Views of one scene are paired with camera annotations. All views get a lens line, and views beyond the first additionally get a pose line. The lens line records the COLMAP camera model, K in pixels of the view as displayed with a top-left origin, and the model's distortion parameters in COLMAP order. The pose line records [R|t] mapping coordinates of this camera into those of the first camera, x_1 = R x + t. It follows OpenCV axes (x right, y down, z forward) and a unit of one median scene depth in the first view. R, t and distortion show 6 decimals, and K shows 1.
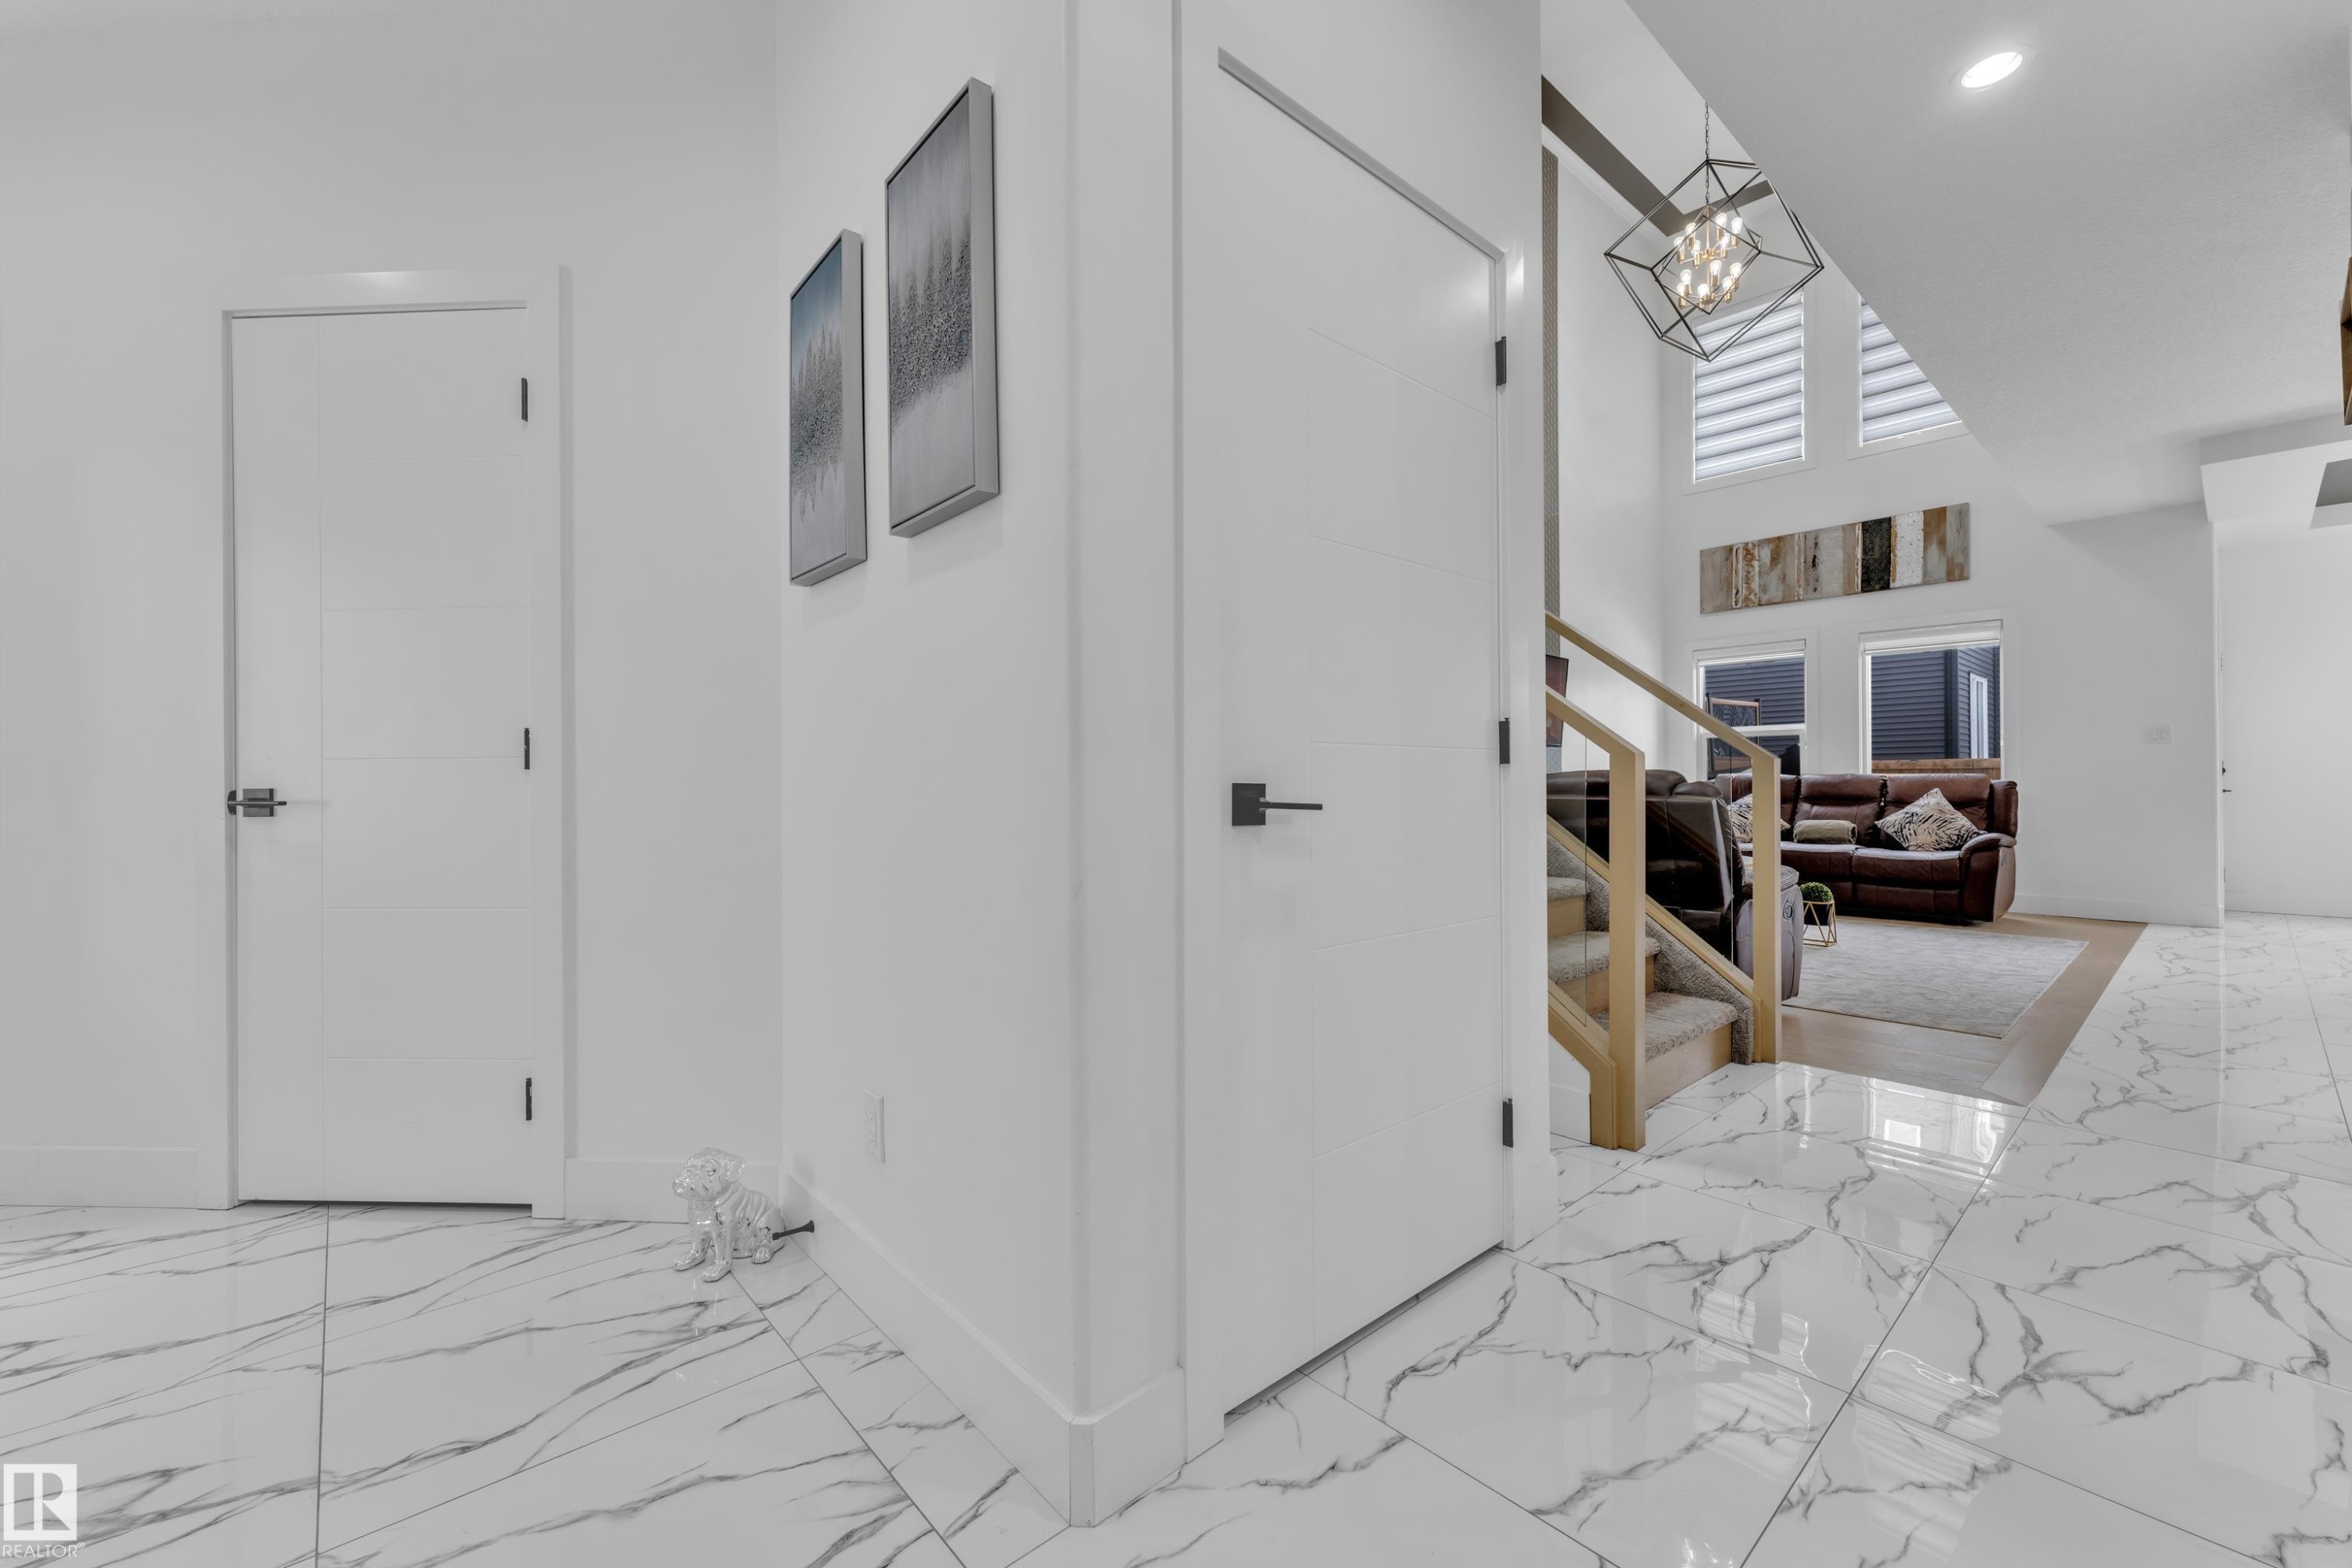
lens RADIAL K [[950.4, 0, 1172.2], [0, 950.4, 779.1], [0, 0, 1]] dist [0.000483, -0.000232]
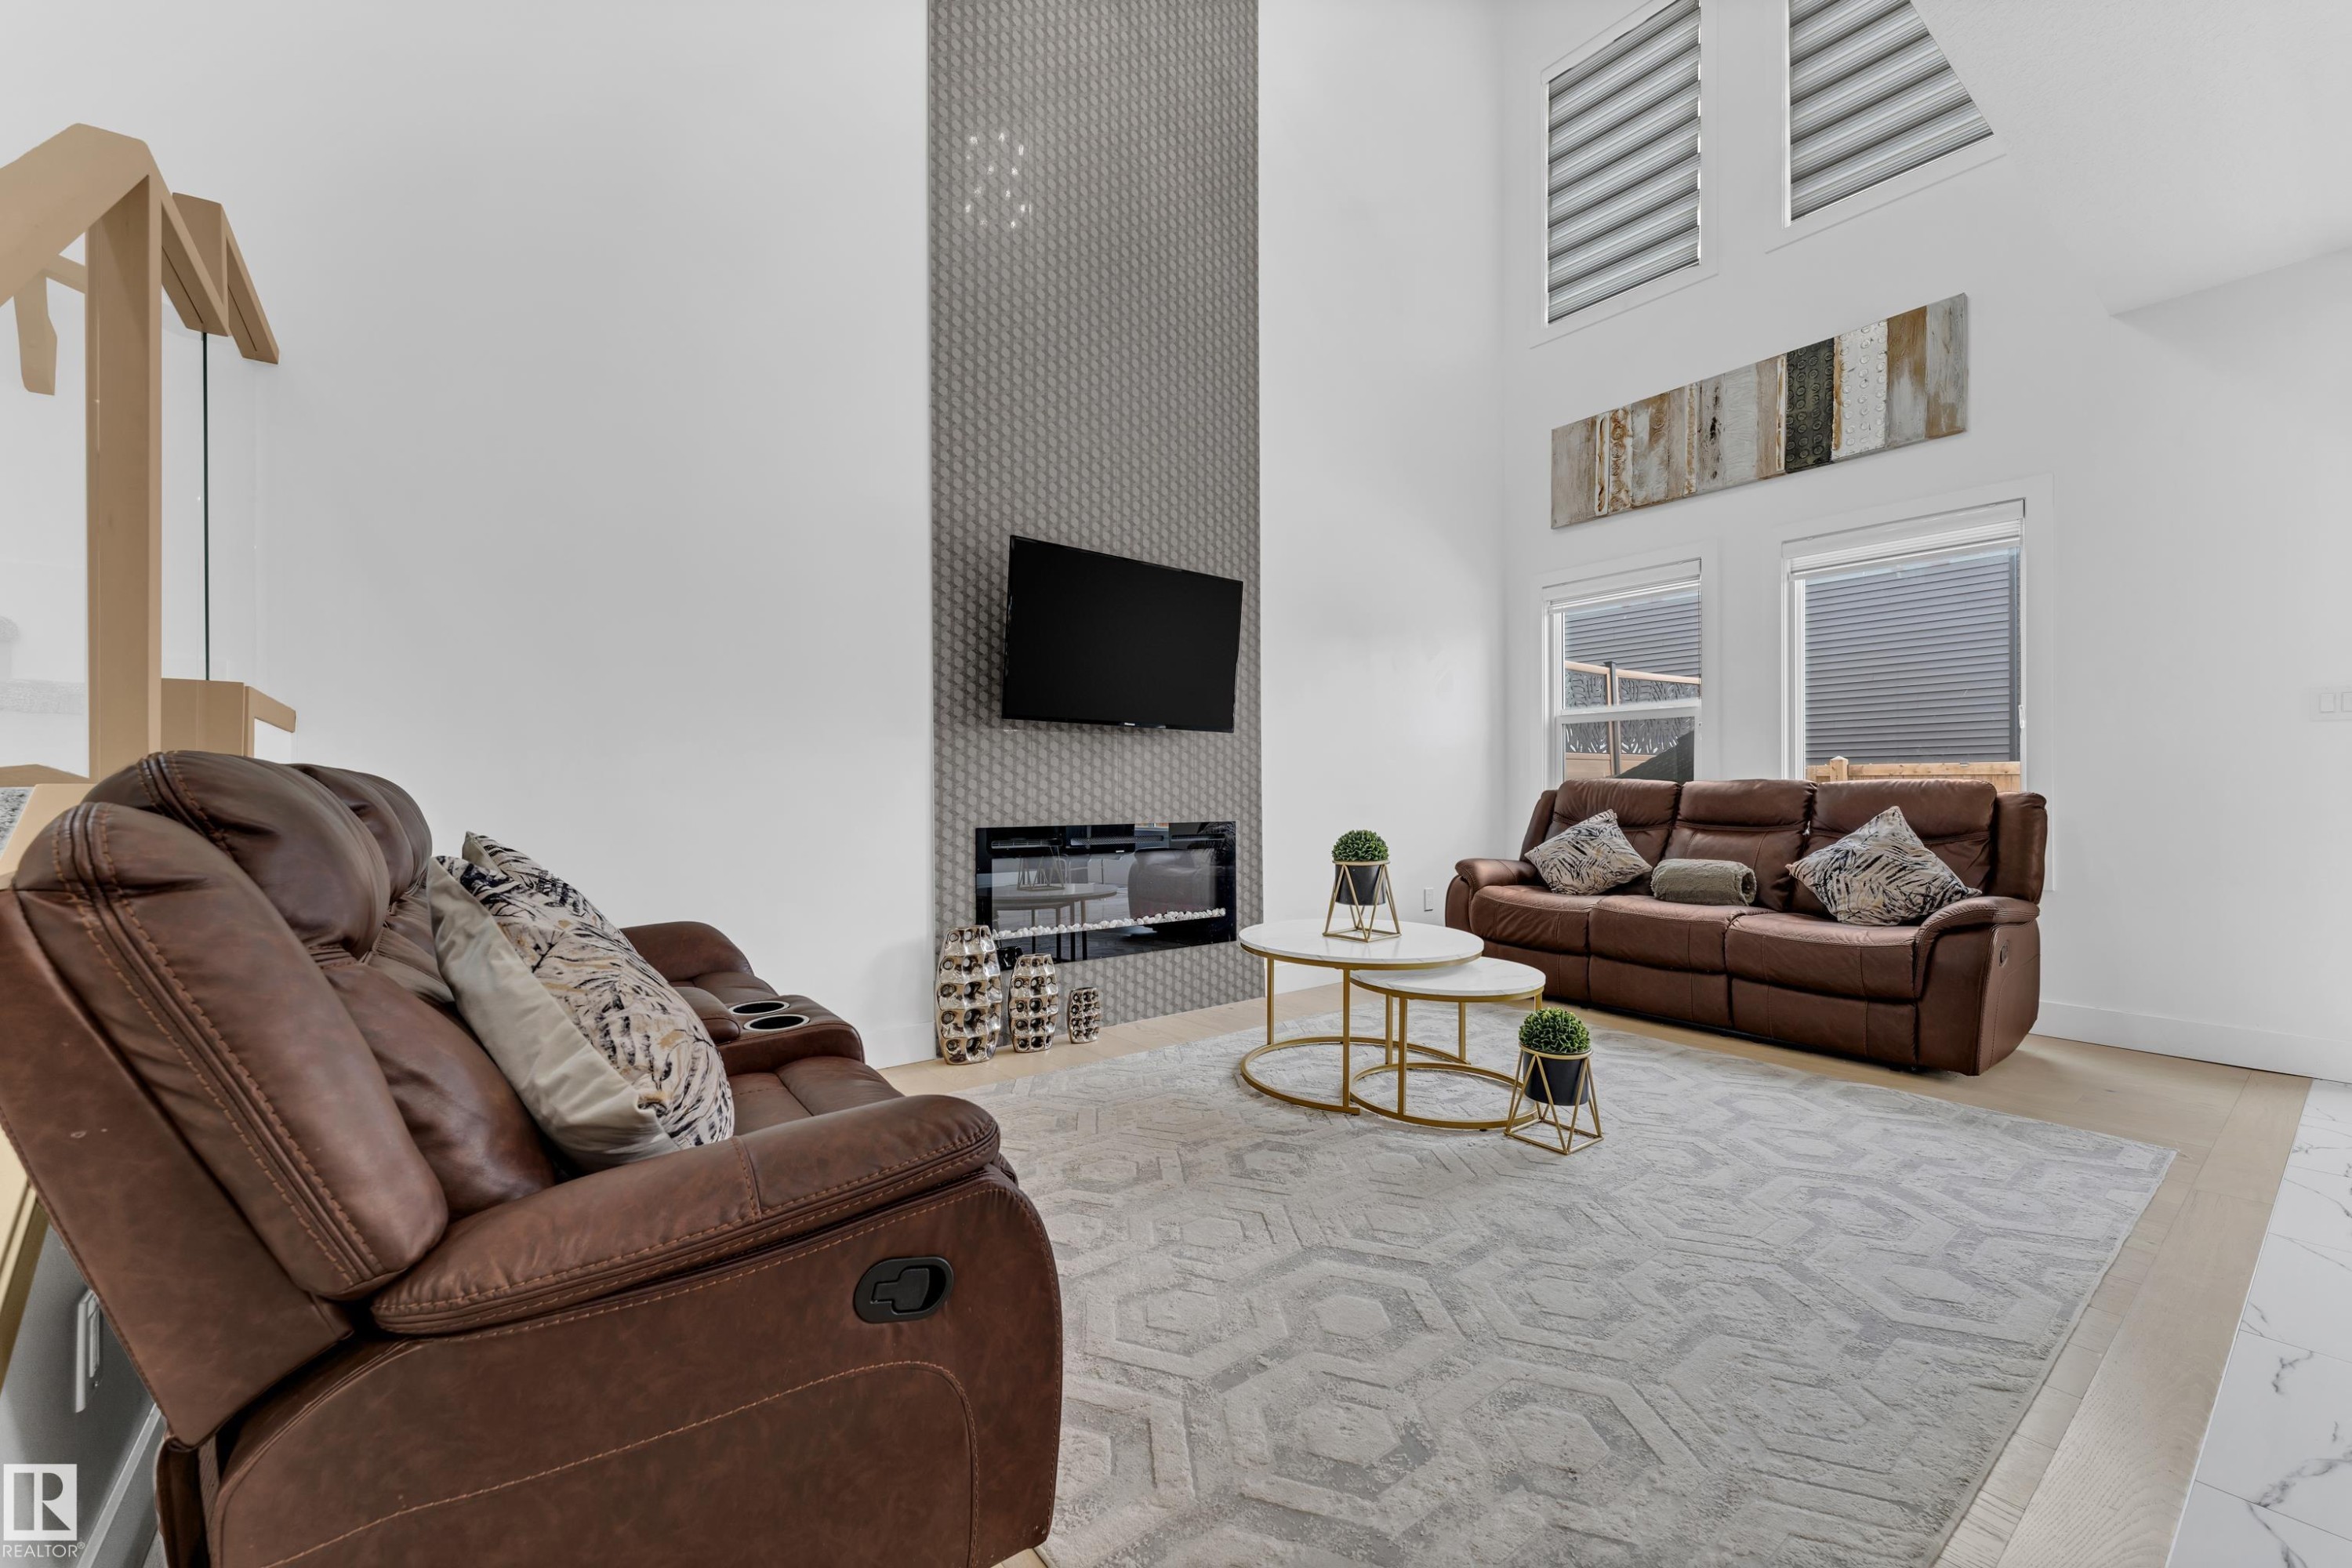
lens RADIAL K [[950.4, 0, 1175.2], [0, 950.4, 784.6], [0, 0, 1]] dist [0.000483, -0.000232]
pose [[0.998181, 0.007250, -0.059854, 0.387629], [-0.007435, 0.999968, -0.002863, 0.001811], [0.059831, 0.003302, 0.998203, 0.393322]]
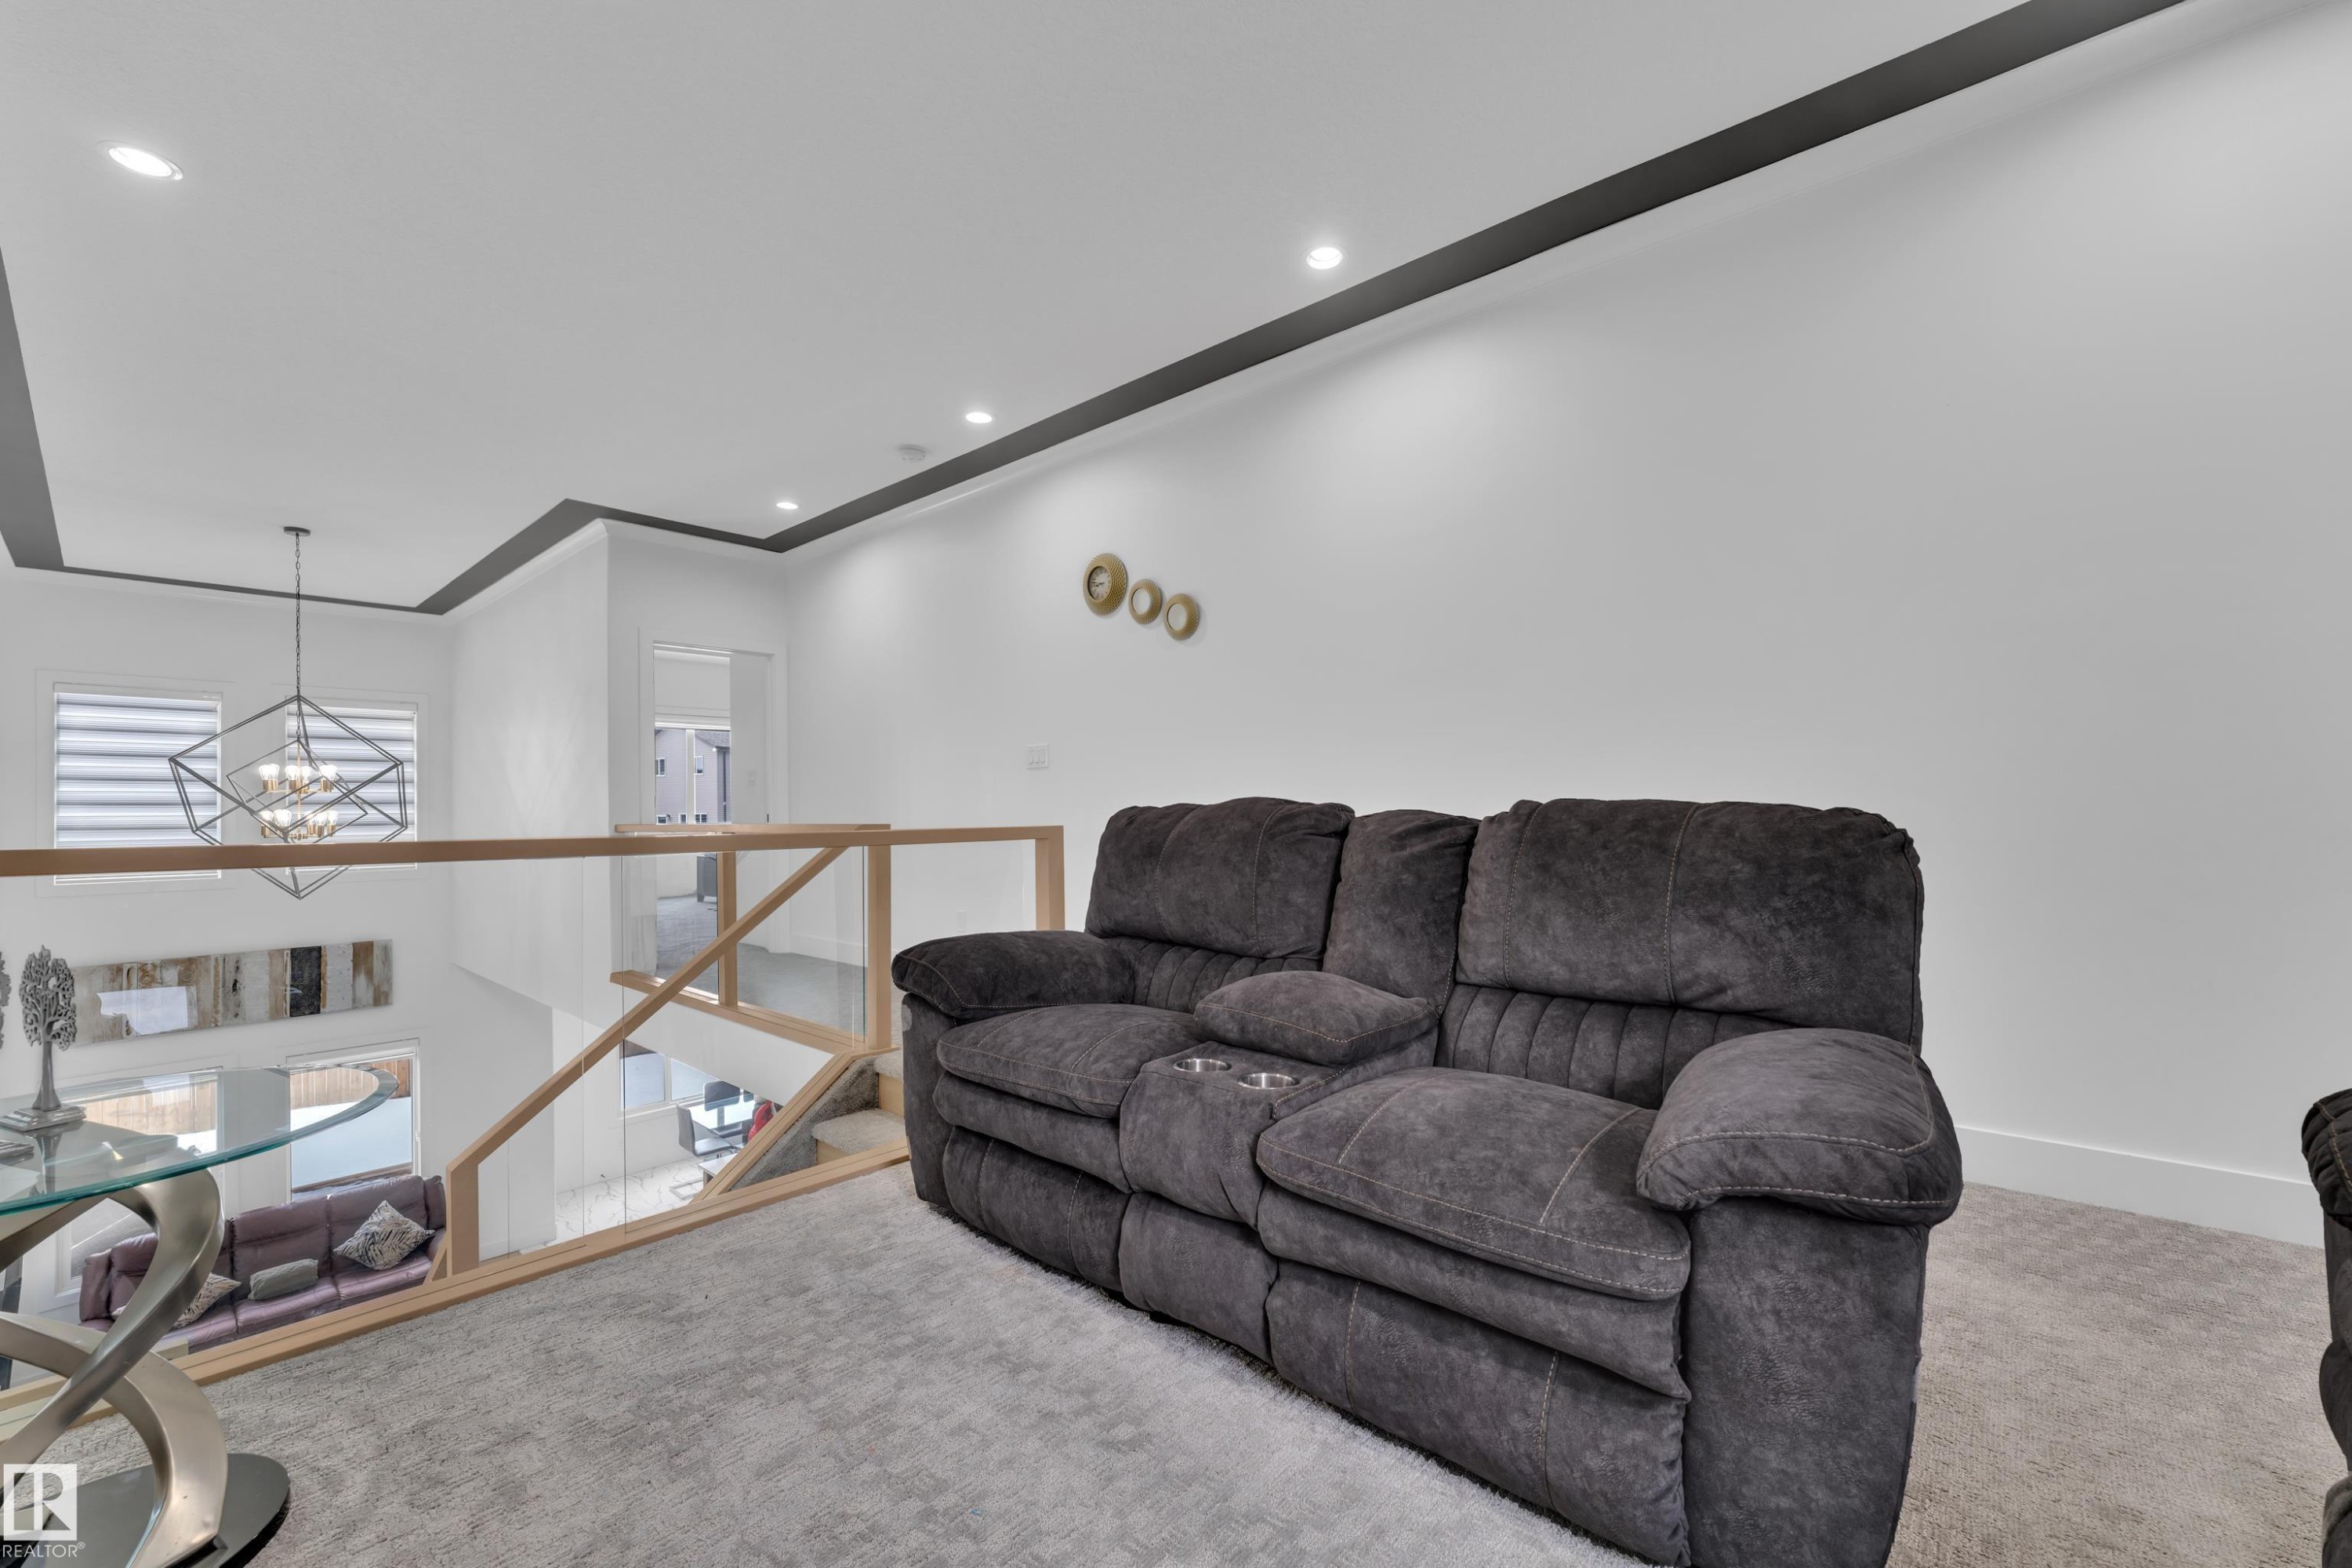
lens RADIAL K [[950.4, 0, 1160.5], [0, 950.4, 807.5], [0, 0, 1]] dist [0.000483, -0.000232]
pose [[-0.117339, 0.004769, 0.993080, -0.413558], [0.006347, 0.999972, -0.004052, -0.417584], [-0.993072, 0.005828, -0.117366, 0.185220]]
